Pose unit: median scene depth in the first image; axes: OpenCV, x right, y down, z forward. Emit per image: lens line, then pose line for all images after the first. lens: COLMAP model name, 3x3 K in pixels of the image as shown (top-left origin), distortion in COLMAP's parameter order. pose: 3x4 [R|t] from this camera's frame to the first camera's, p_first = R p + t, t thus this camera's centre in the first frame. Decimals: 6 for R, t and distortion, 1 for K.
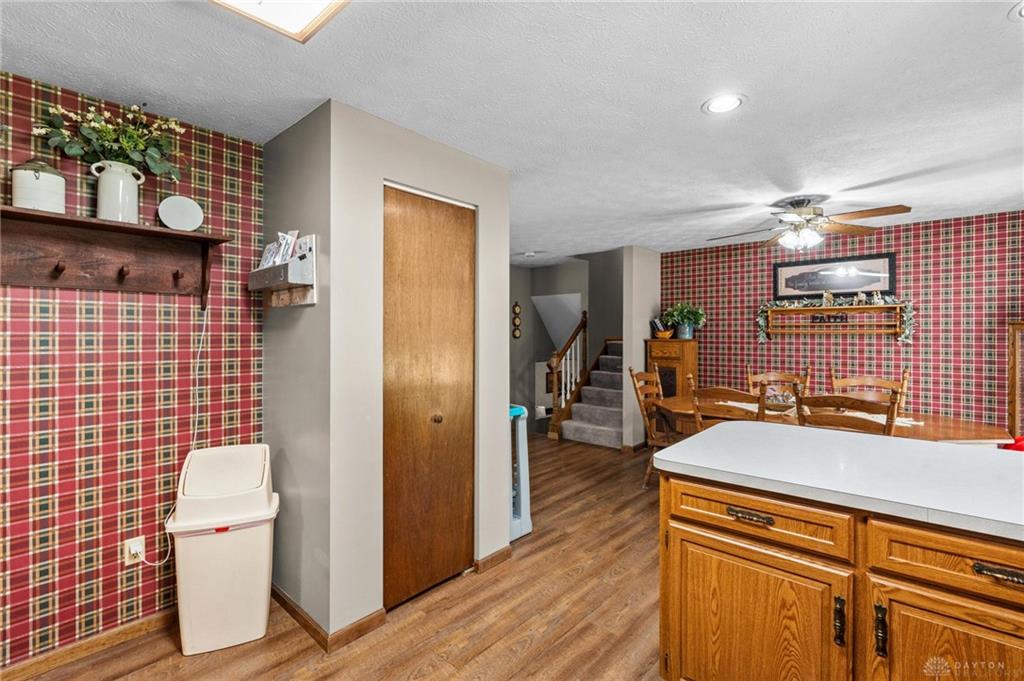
lens RADIAL K [[466.1, 0, 511.5], [0, 466.1, 331.5], [0, 0, 1]] dist [-0.011574, 0.003813]
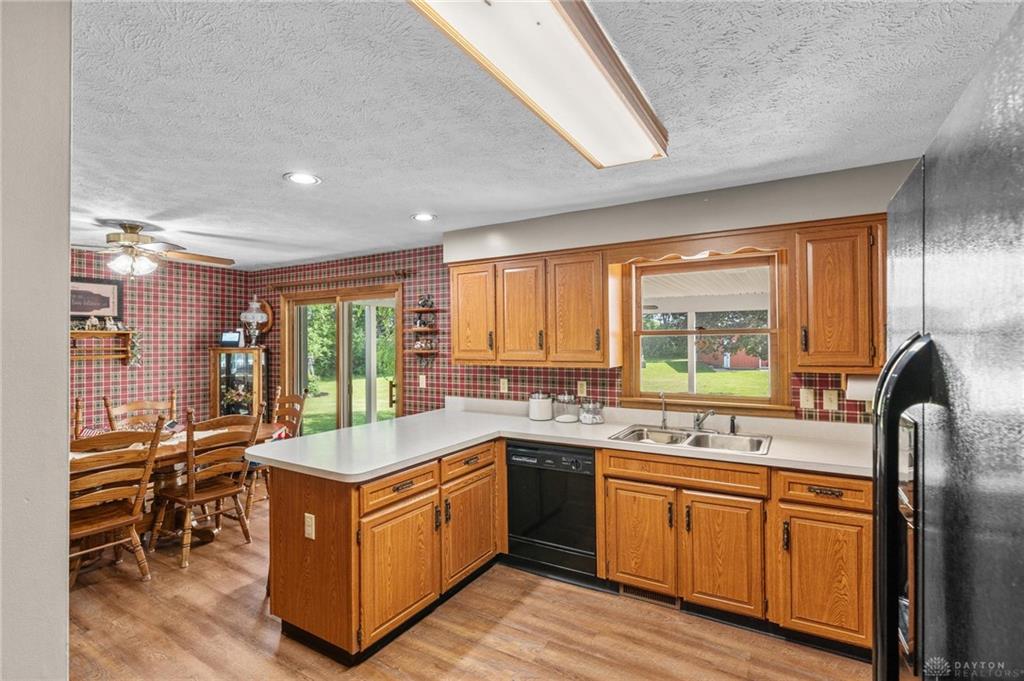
lens RADIAL K [[478.1, 0, 514.0], [0, 478.1, 344.3], [0, 0, 1]] dist [-0.008631, 0.000286]
pose [[-0.187131, -0.003177, 0.982330, -0.383567], [0.004481, 0.999982, 0.004088, -0.026588], [-0.982325, 0.005167, -0.187113, 0.320943]]
